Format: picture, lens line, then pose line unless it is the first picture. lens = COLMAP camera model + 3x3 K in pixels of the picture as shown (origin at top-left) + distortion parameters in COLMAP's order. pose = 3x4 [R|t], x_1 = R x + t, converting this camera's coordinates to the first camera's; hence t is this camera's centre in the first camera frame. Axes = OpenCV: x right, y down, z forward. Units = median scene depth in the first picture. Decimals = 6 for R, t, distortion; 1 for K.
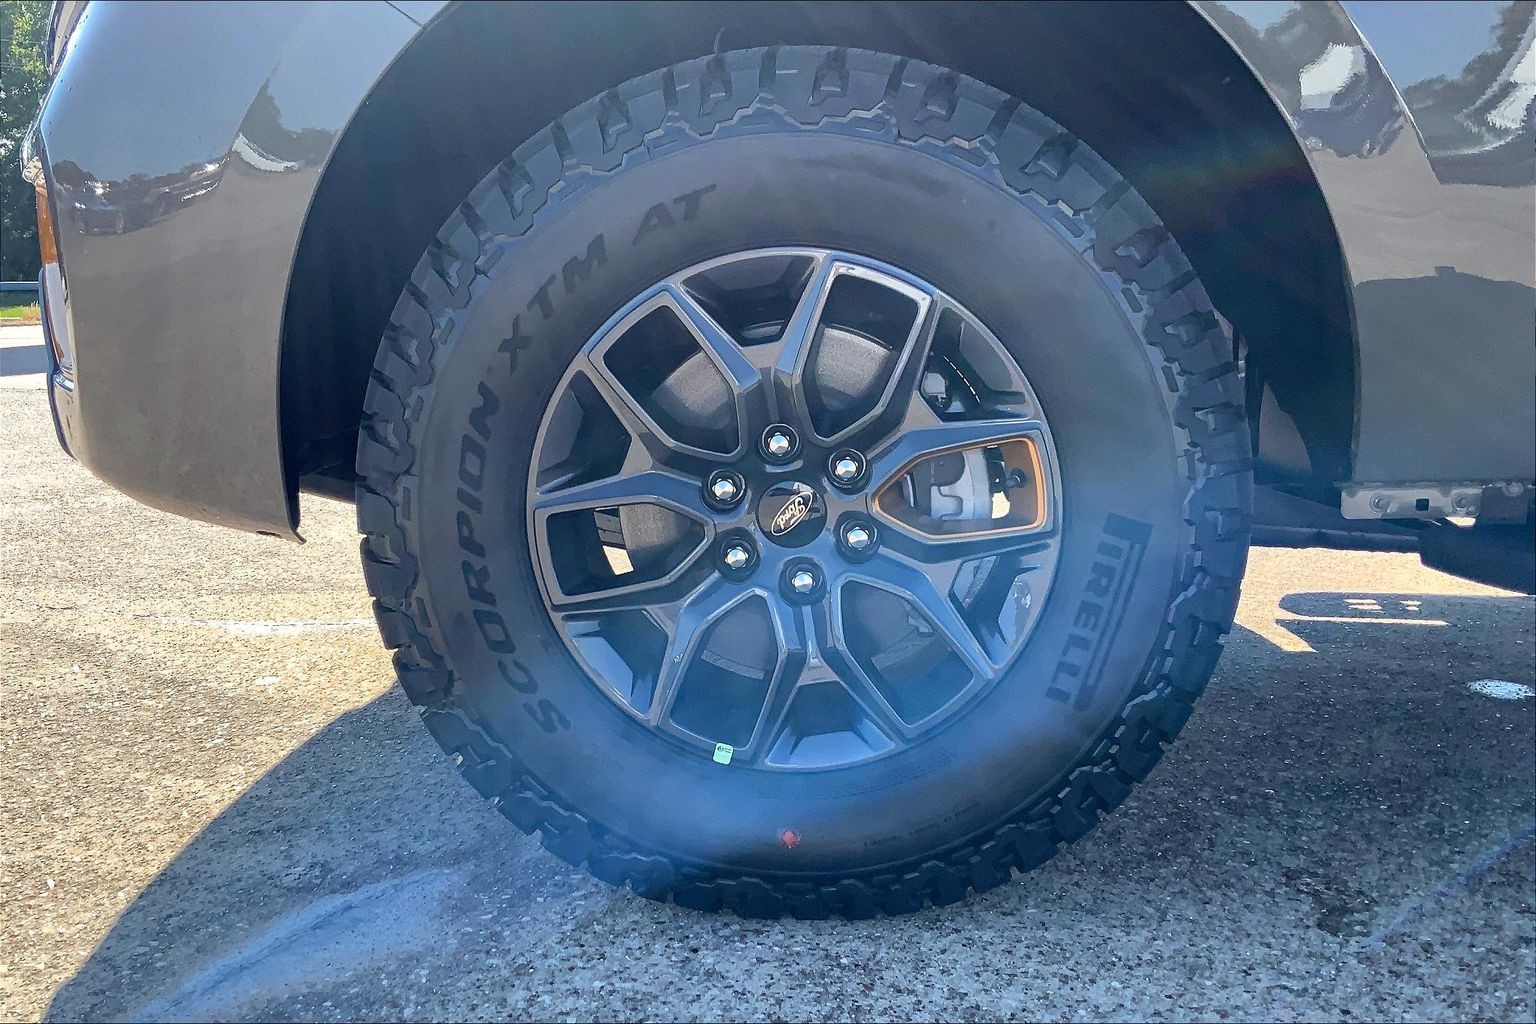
lens RADIAL K [[1188.8, 0, 768.0], [0, 1188.8, 512.0], [0, 0, 1]] dist [-0.005011, -0.000241]
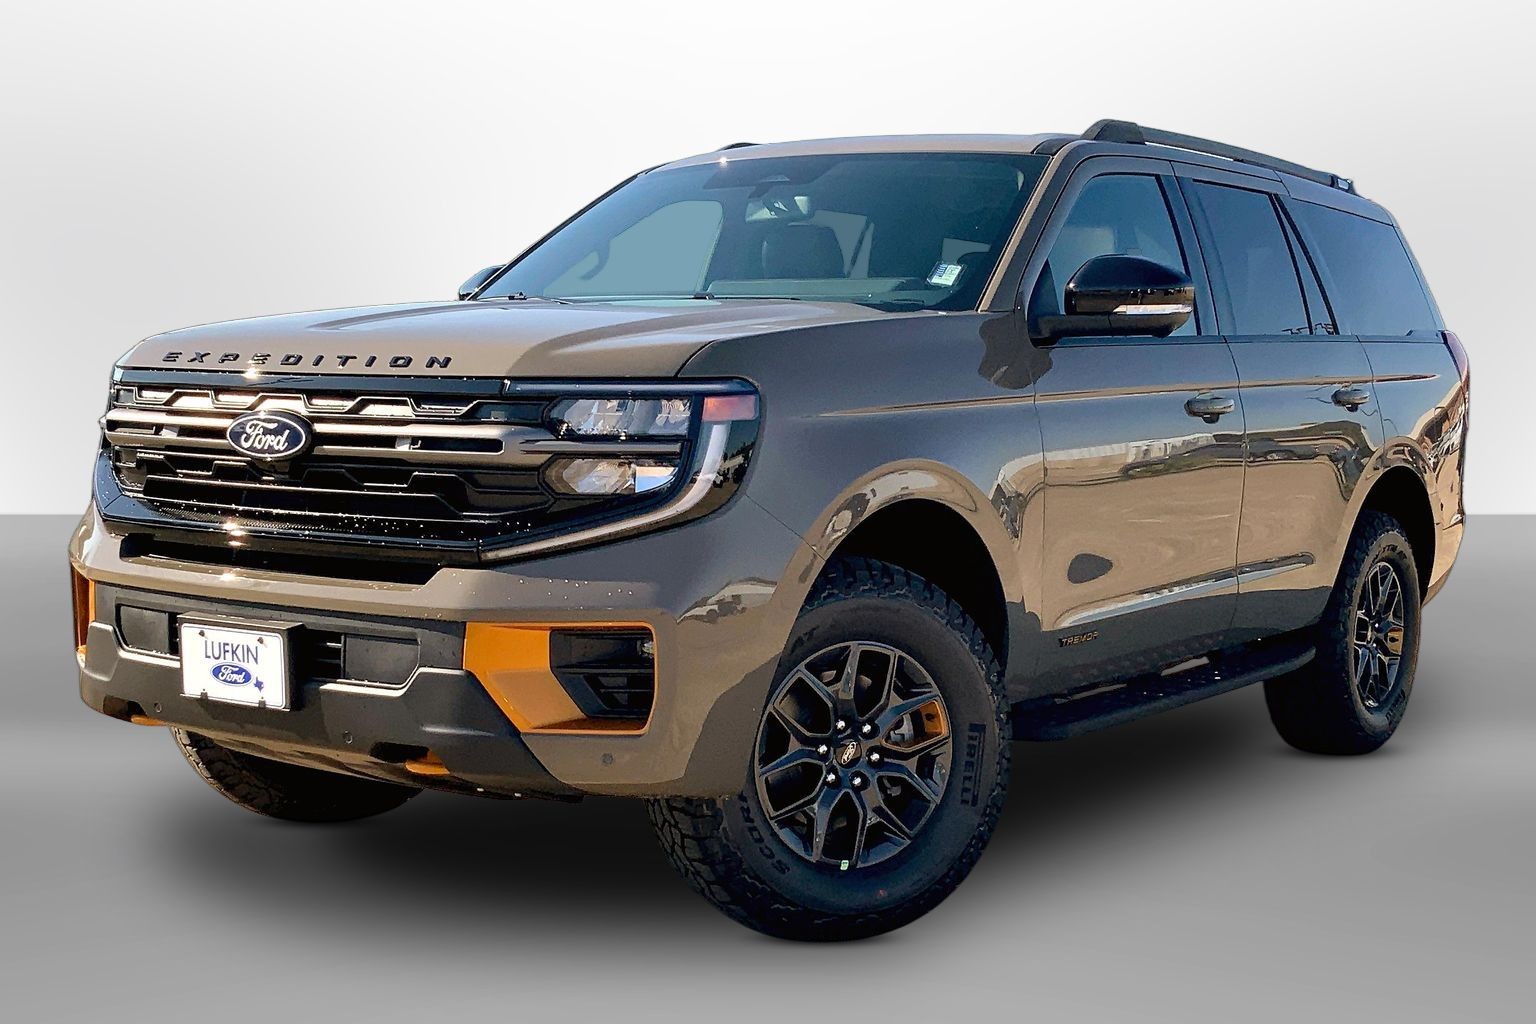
lens RADIAL K [[2042.3, 0, 768.0], [0, 2042.3, 512.0], [0, 0, 1]] dist [0.037776, 0.046042]
pose [[0.835332, -0.160100, 0.525917, -2.121320], [0.208745, 0.977378, -0.034022, -0.353782], [-0.508573, 0.138202, 0.849855, -2.342070]]
